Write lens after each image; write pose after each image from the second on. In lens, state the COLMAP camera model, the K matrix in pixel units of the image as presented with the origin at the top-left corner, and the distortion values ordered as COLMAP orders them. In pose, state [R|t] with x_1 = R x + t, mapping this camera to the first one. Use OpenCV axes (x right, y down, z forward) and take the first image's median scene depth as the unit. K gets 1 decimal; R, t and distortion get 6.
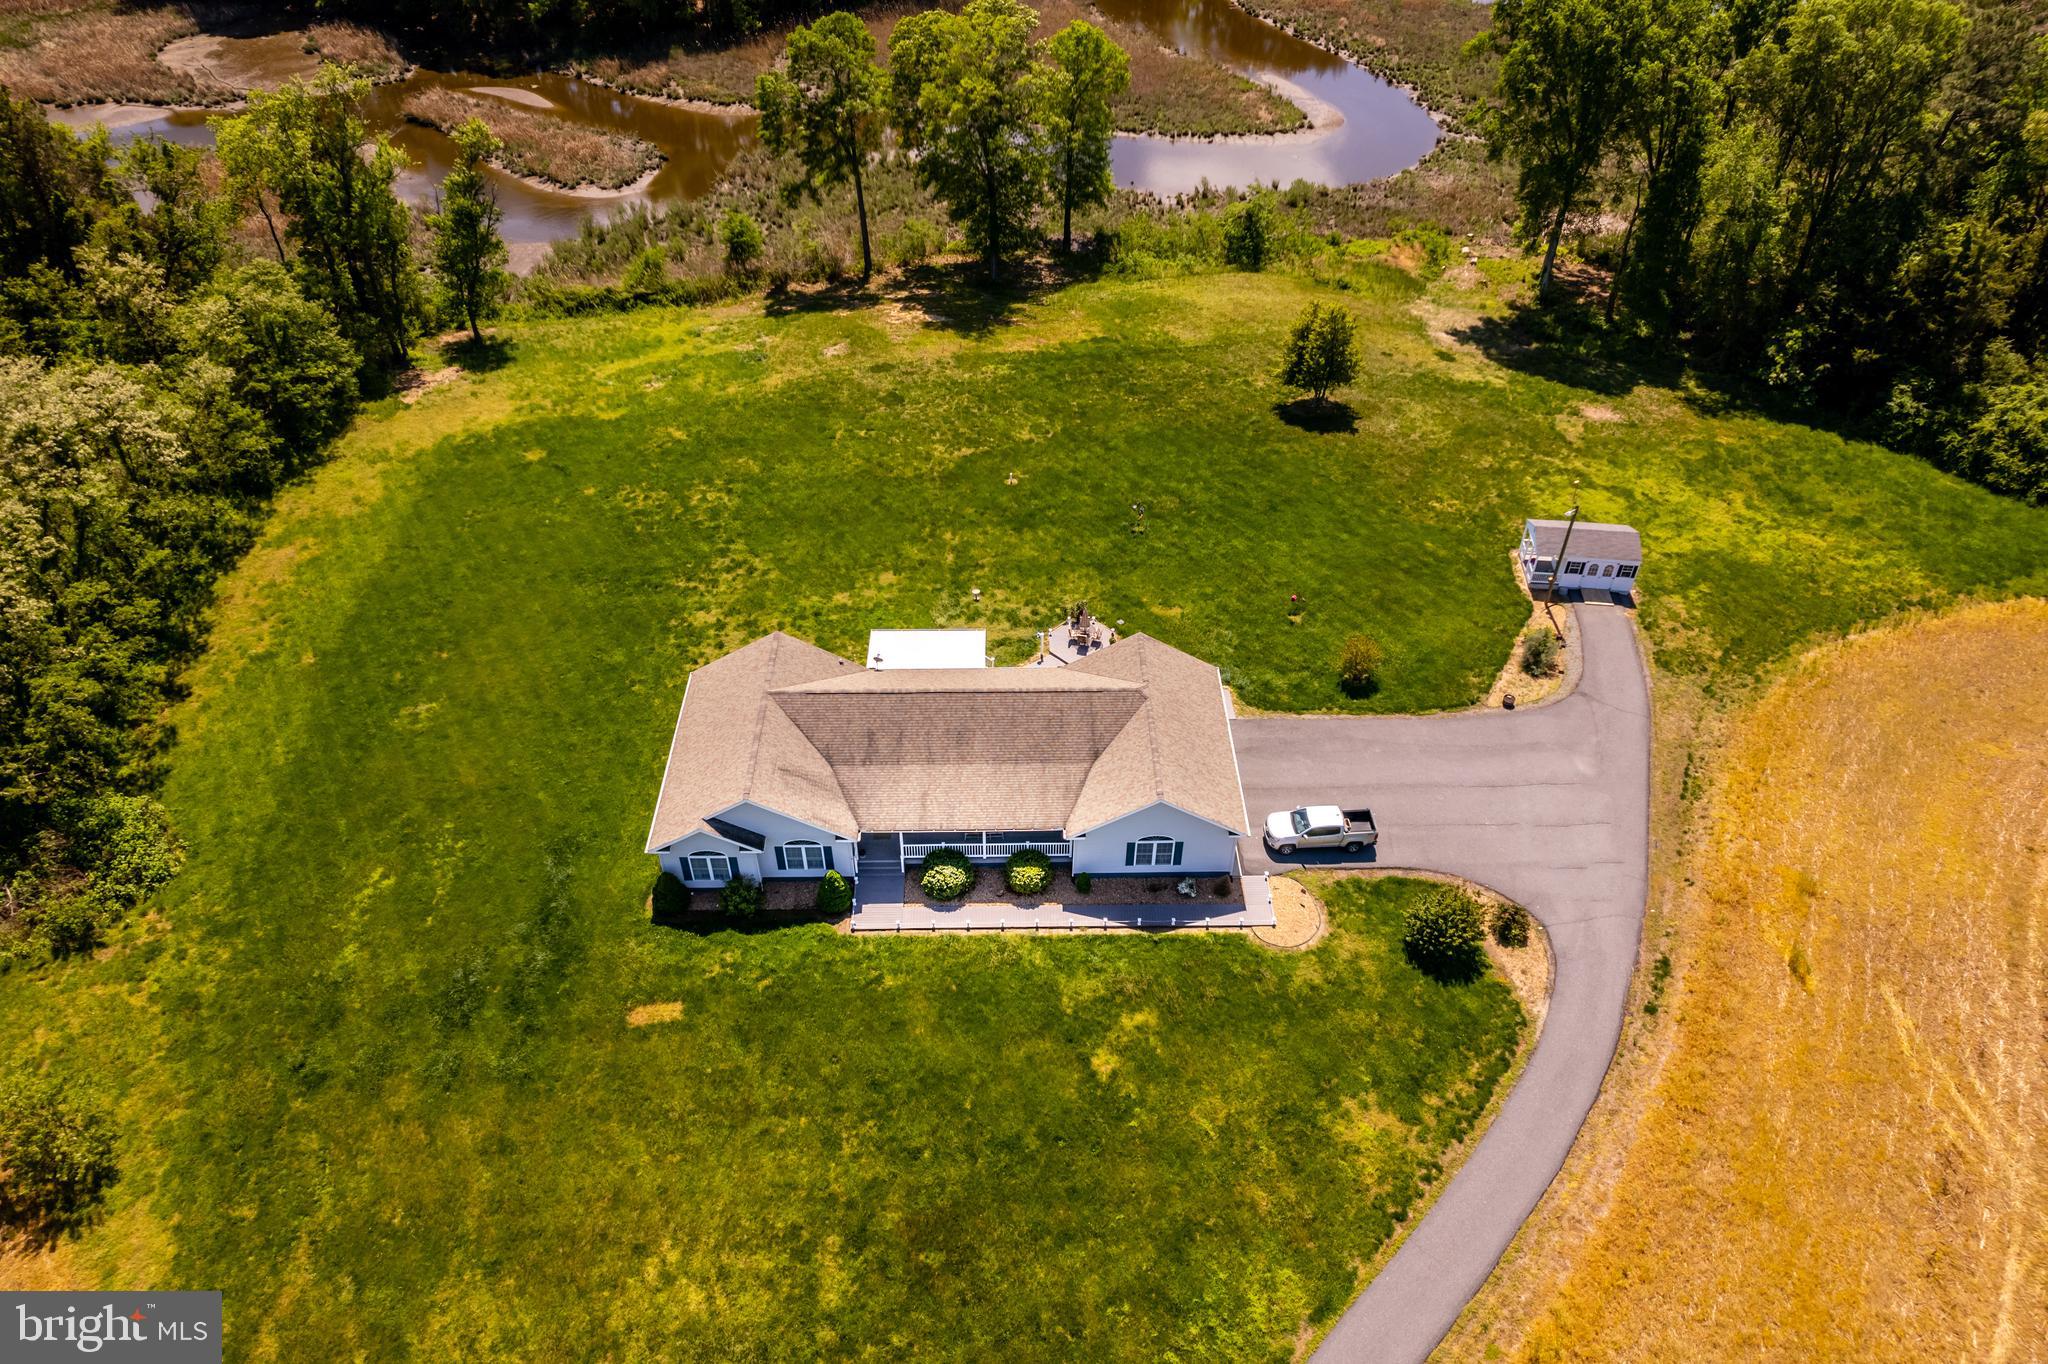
lens RADIAL K [[1292.8, 0, 1045.9], [0, 1292.8, 680.7], [0, 0, 1]] dist [-0.066694, 0.049856]
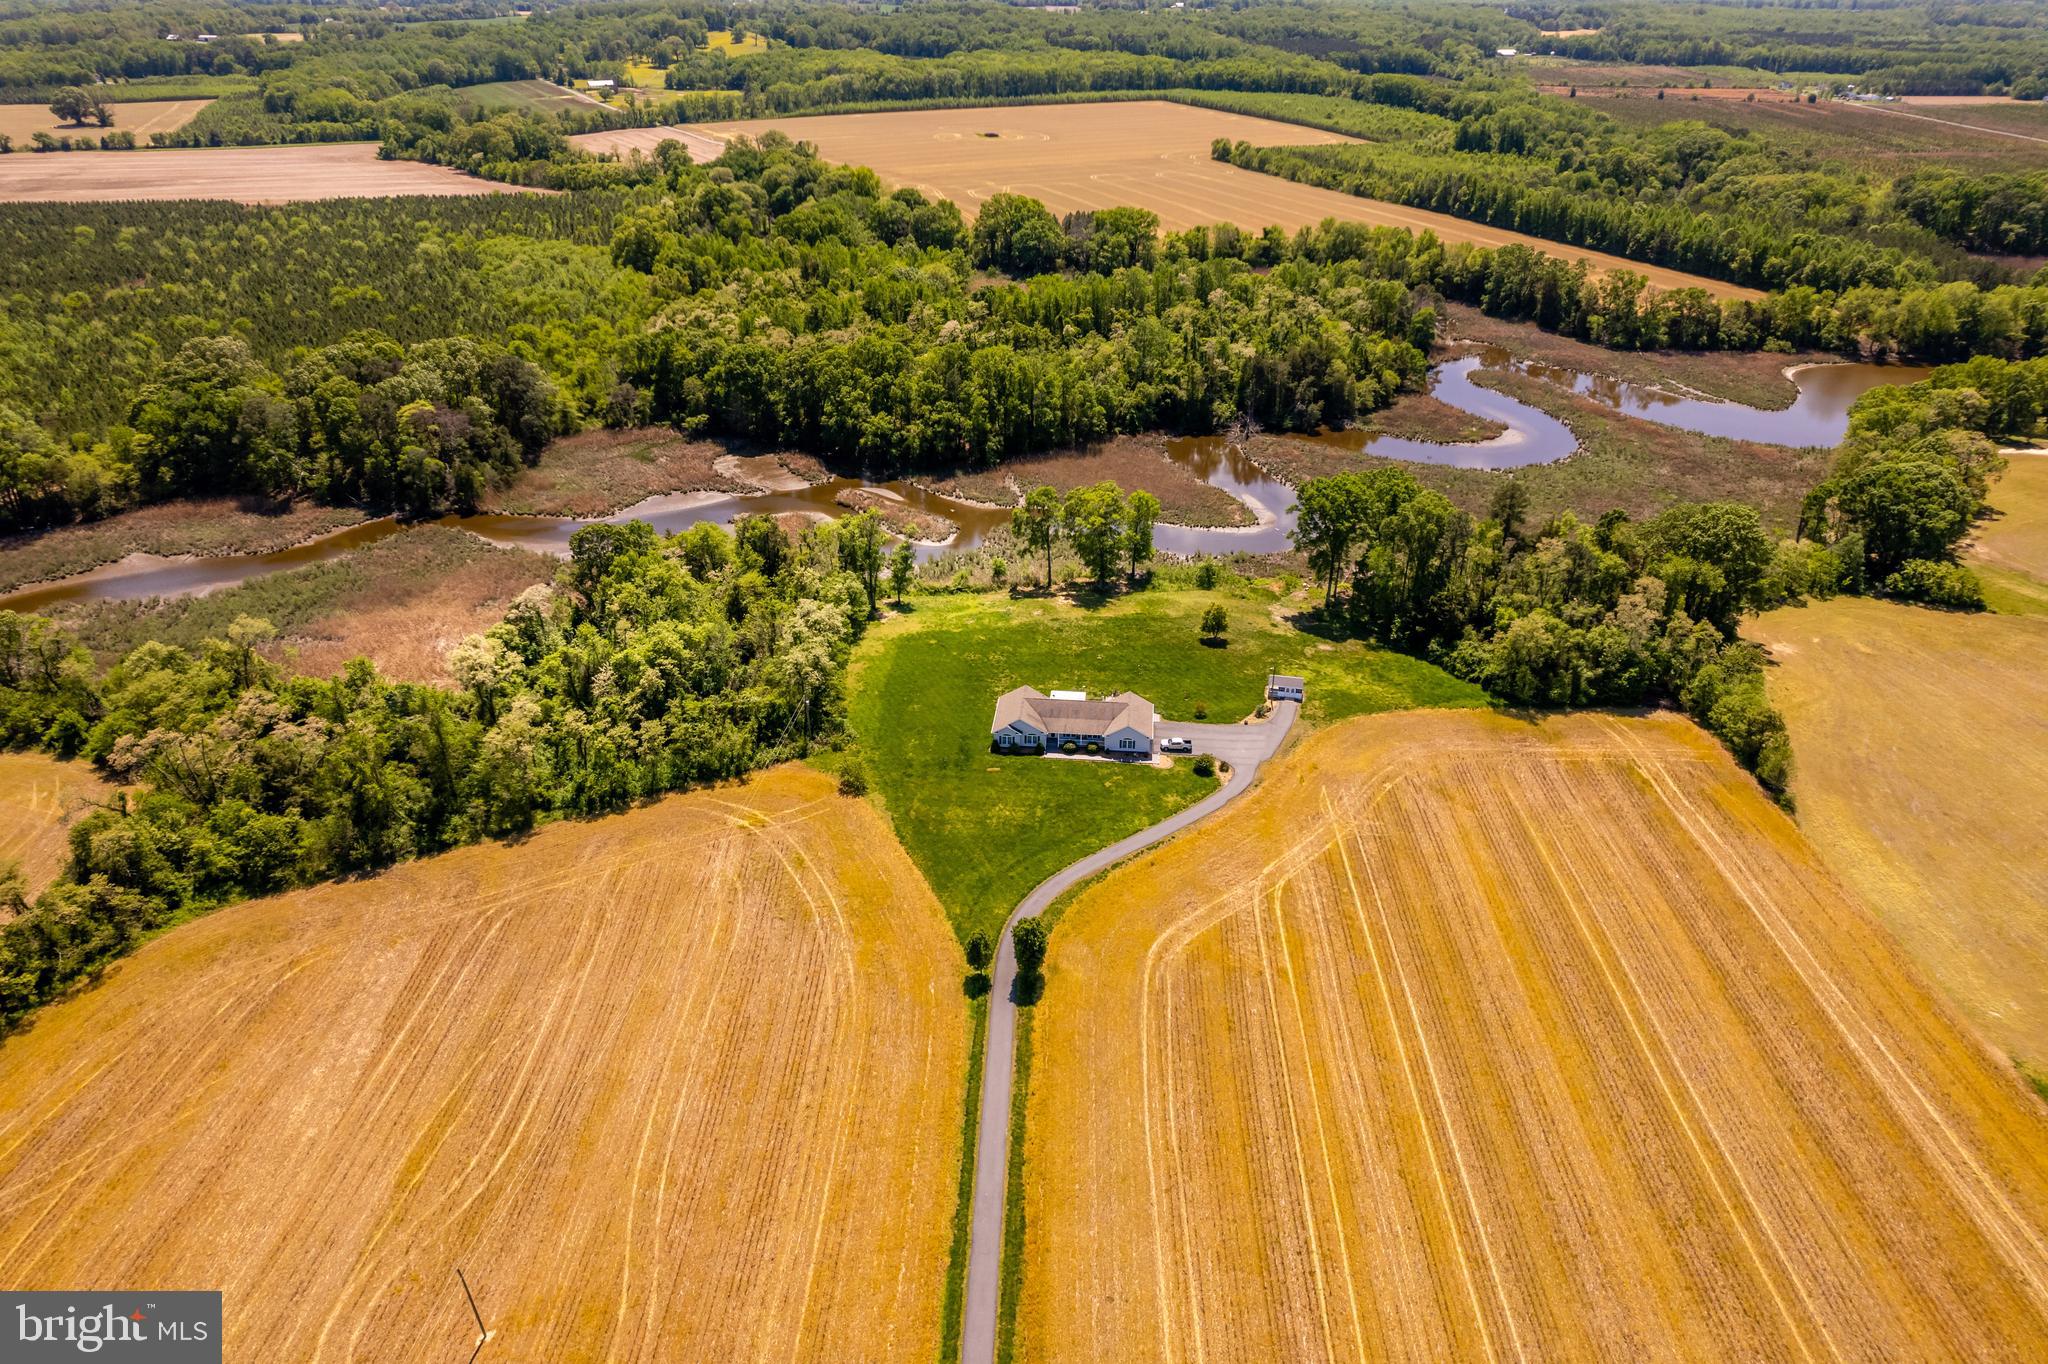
lens RADIAL K [[1292.8, 0, 1045.9], [0, 1292.8, 680.7], [0, 0, 1]] dist [-0.066694, 0.049856]
pose [[0.993796, 0.049141, -0.099776, 0.132246], [-0.070149, 0.973101, -0.219439, 0.488606], [0.086308, 0.225077, 0.970511, -1.638079]]
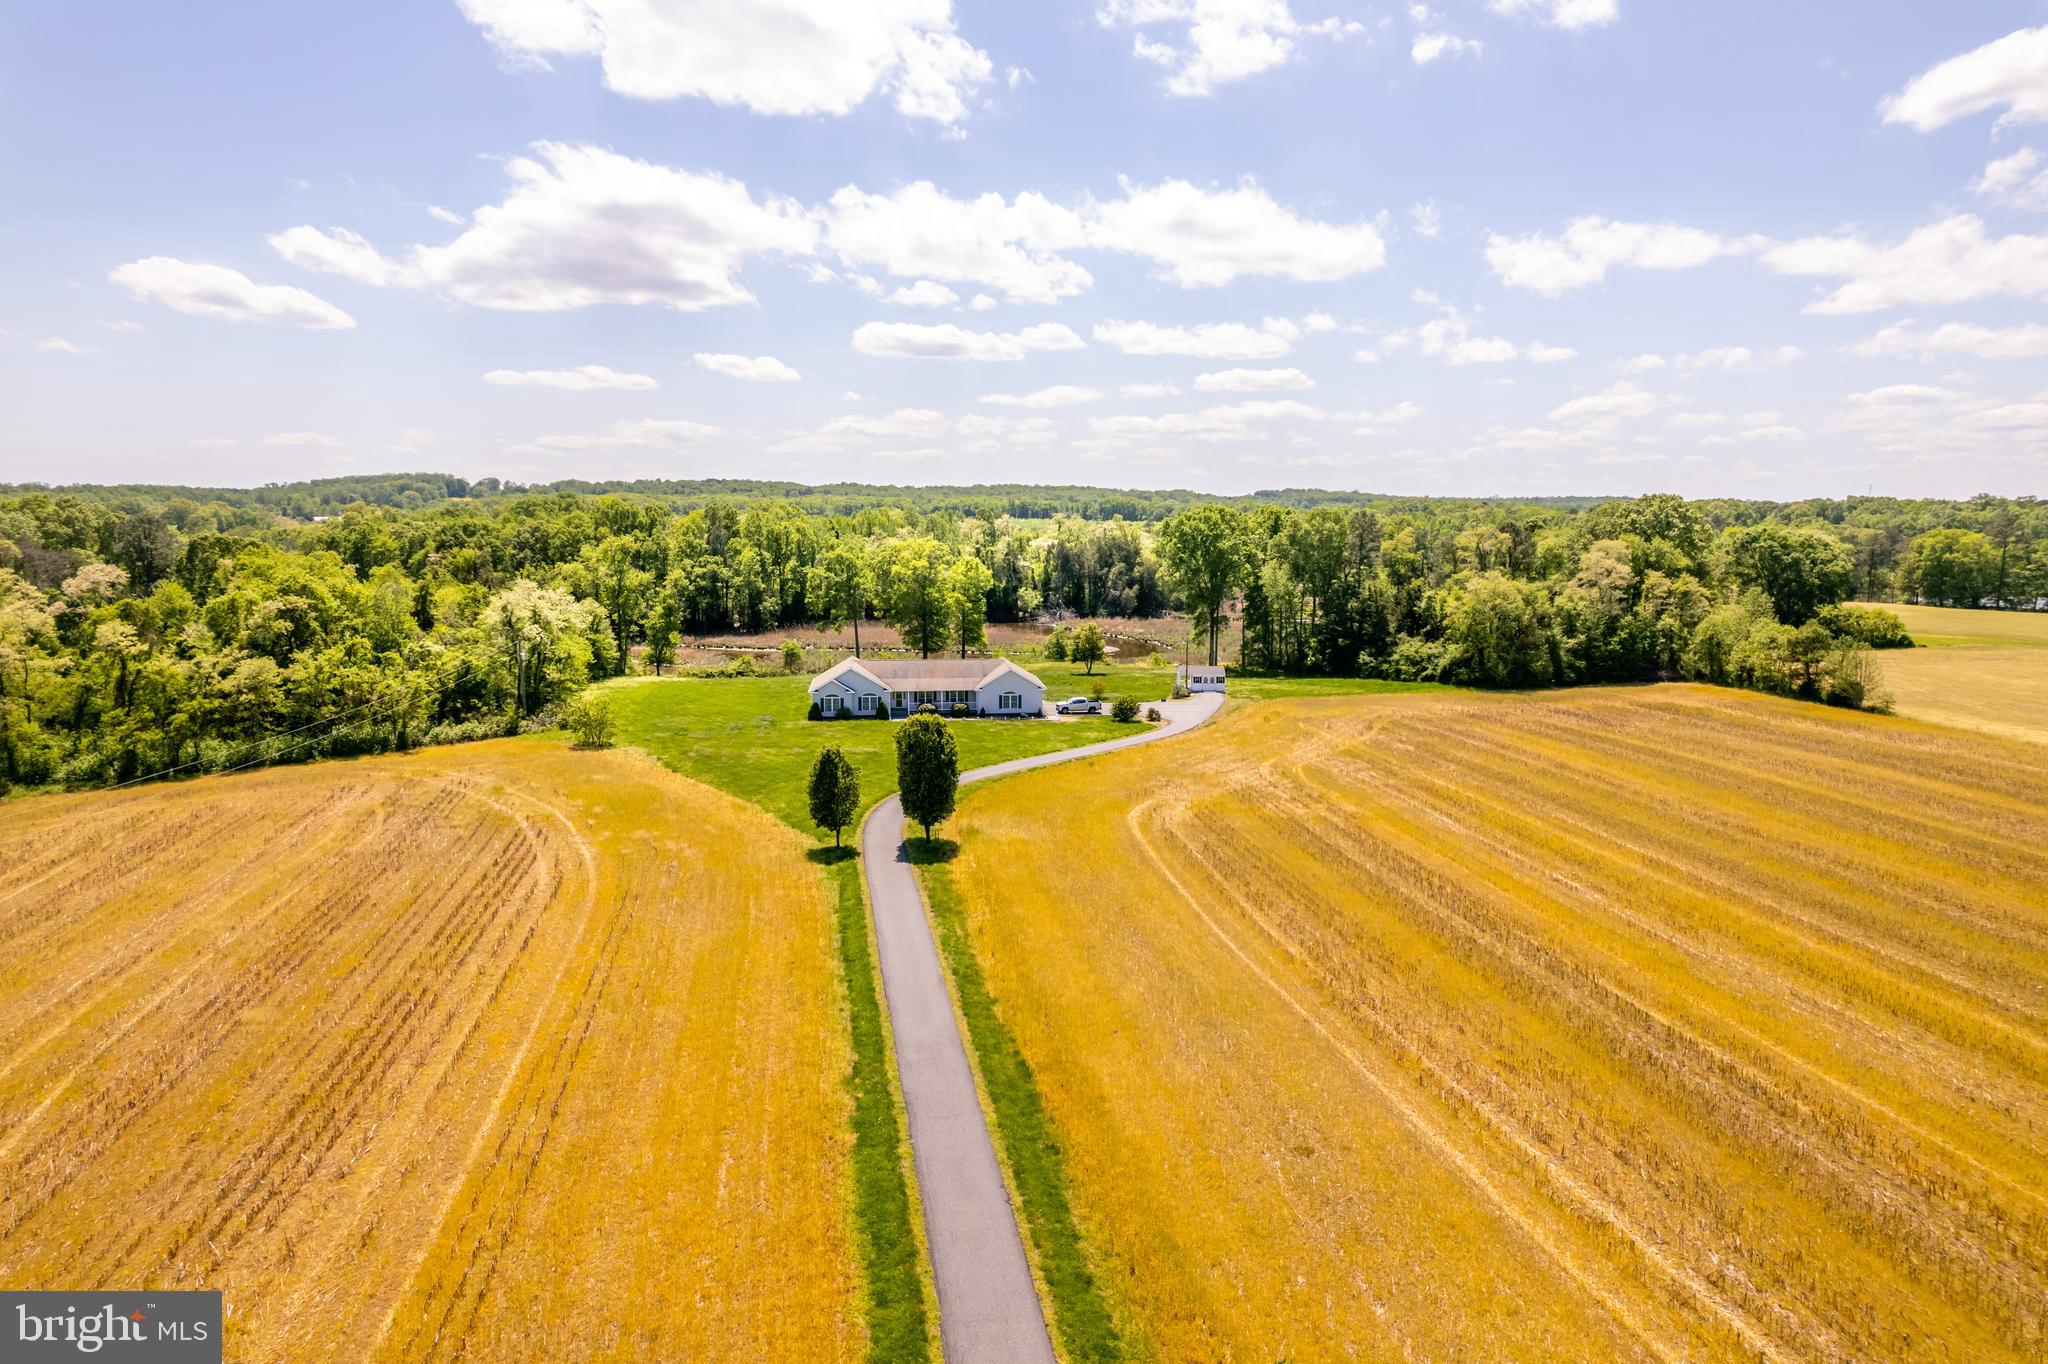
lens RADIAL K [[1292.8, 0, 1045.9], [0, 1292.8, 680.7], [0, 0, 1]] dist [-0.066694, 0.049856]
pose [[0.995610, -0.014493, 0.092473, -0.049234], [0.064321, 0.823656, -0.563430, 0.952707], [-0.068000, 0.566904, 0.820972, -0.682824]]
